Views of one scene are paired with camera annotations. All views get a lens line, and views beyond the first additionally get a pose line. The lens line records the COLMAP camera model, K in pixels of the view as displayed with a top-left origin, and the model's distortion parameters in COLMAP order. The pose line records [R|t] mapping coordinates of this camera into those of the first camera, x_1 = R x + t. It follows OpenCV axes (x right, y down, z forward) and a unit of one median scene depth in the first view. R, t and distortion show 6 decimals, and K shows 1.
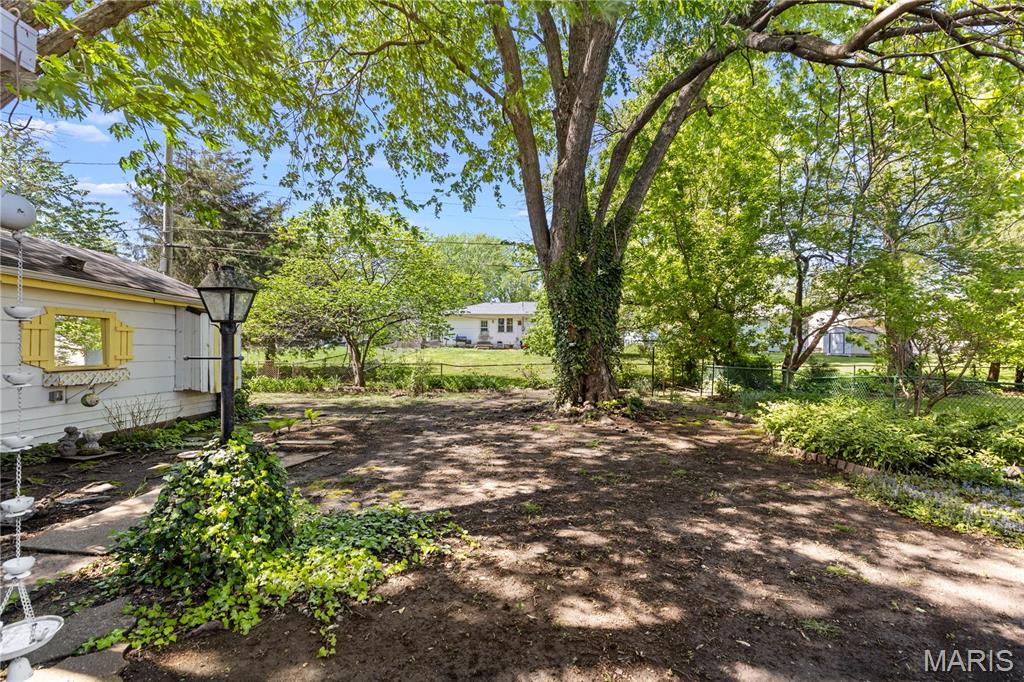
lens RADIAL K [[461.4, 0, 514.6], [0, 461.4, 338.2], [0, 0, 1]] dist [0.003657, 0.000216]
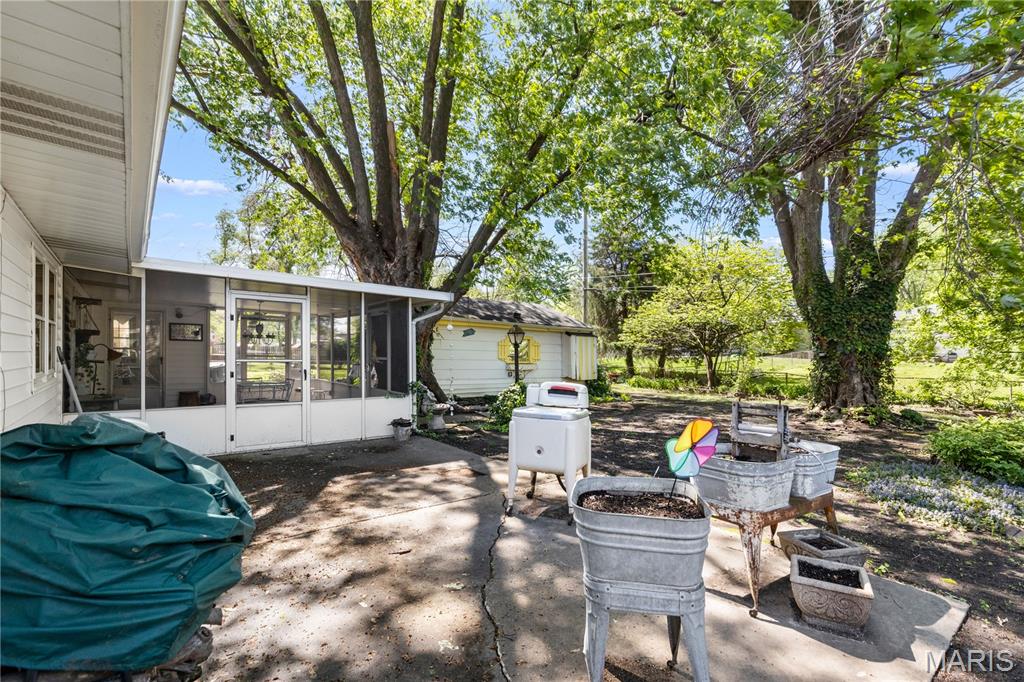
lens RADIAL K [[461.4, 0, 514.2], [0, 461.4, 344.1], [0, 0, 1]] dist [0.003657, 0.000216]
pose [[0.634186, -0.009478, -0.773122, 0.267031], [-0.001188, 0.999912, -0.013233, 0.001980], [0.773180, 0.009311, 0.634119, -0.146818]]
